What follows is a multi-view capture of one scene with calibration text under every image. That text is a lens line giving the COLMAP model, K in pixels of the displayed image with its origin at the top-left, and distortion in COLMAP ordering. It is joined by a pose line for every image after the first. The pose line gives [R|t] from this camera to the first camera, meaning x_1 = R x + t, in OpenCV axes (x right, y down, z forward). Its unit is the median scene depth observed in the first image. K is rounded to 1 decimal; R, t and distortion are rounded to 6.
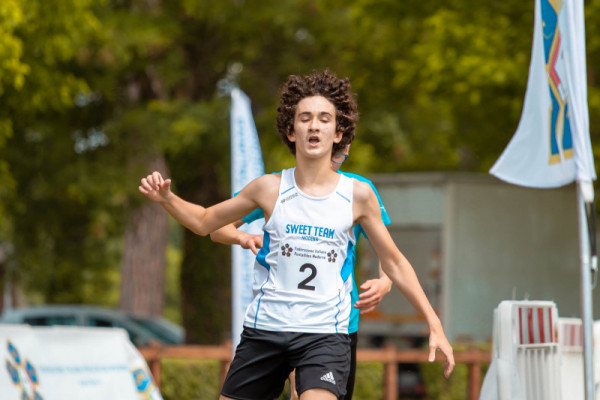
lens RADIAL K [[3213.4, 0, 299.6], [0, 3213.4, 199.7], [0, 0, 1]] dist [0.211655, 0.000000]
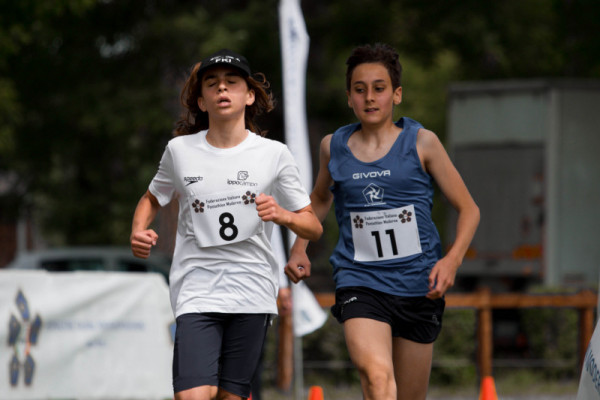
lens RADIAL K [[3474.2, 0, 300.2], [0, 3474.2, 200.2], [0, 0, 1]] dist [0.299263, 0.000000]
pose [[0.999687, -0.017427, -0.017936, -0.002625], [0.017754, 0.999676, 0.018254, 0.005513], [0.017612, -0.018567, 0.999672, 0.106124]]
